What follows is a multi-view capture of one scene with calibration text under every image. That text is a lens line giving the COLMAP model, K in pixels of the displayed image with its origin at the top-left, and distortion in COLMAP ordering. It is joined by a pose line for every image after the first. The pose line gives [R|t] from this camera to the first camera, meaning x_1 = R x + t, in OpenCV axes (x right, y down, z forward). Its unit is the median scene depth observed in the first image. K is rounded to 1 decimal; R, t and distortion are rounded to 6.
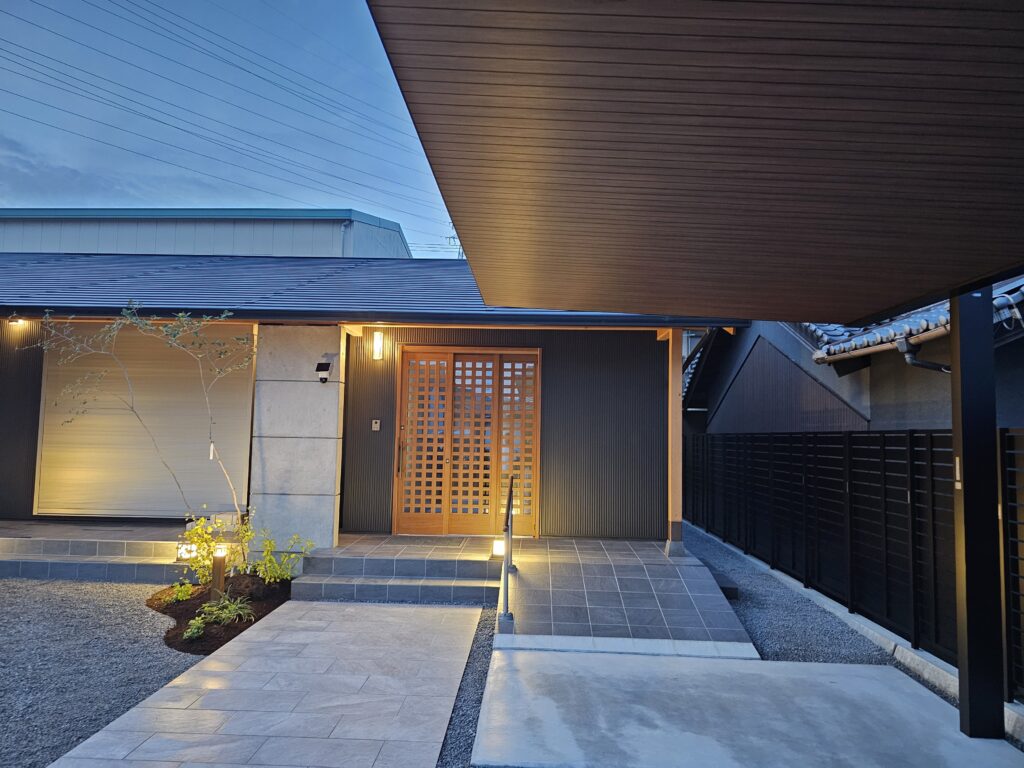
lens RADIAL K [[682.0, 0, 509.4], [0, 682.0, 387.0], [0, 0, 1]] dist [0.053516, -0.040134]
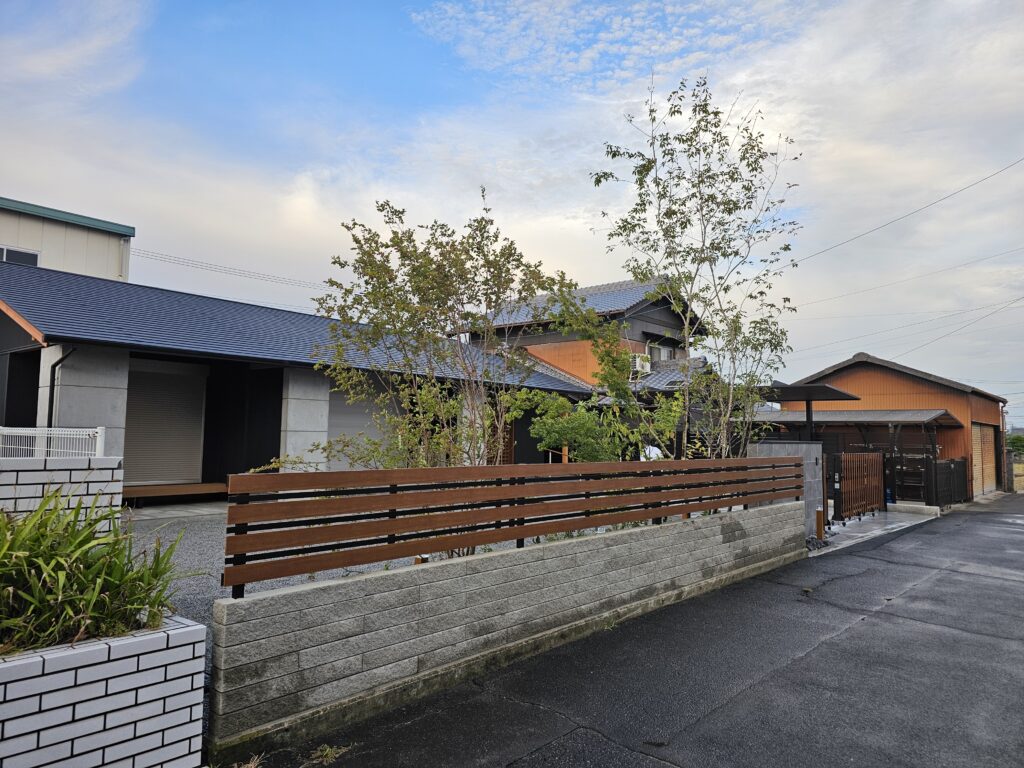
lens RADIAL K [[682.0, 0, 509.8], [0, 682.0, 384.2], [0, 0, 1]] dist [0.053516, -0.040134]
pose [[0.606465, 0.052894, 0.793349, -2.347351], [-0.059622, 0.998001, -0.020961, -0.060488], [-0.792872, -0.034589, 0.608406, -0.543262]]
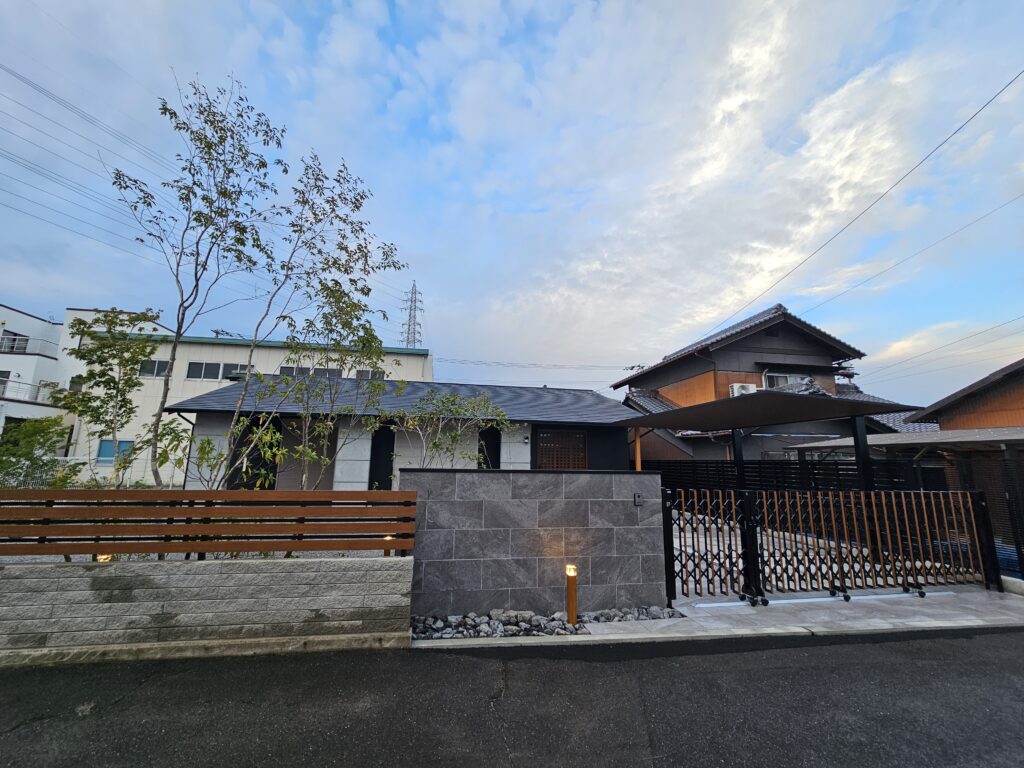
lens RADIAL K [[415.1, 0, 509.2], [0, 415.1, 381.3], [0, 0, 1]] dist [0.000820, -0.000193]
pose [[0.976294, 0.038796, 0.212943, -0.819410], [-0.013501, 0.992805, -0.118976, -0.065140], [-0.216027, 0.113280, 0.969794, -0.796577]]
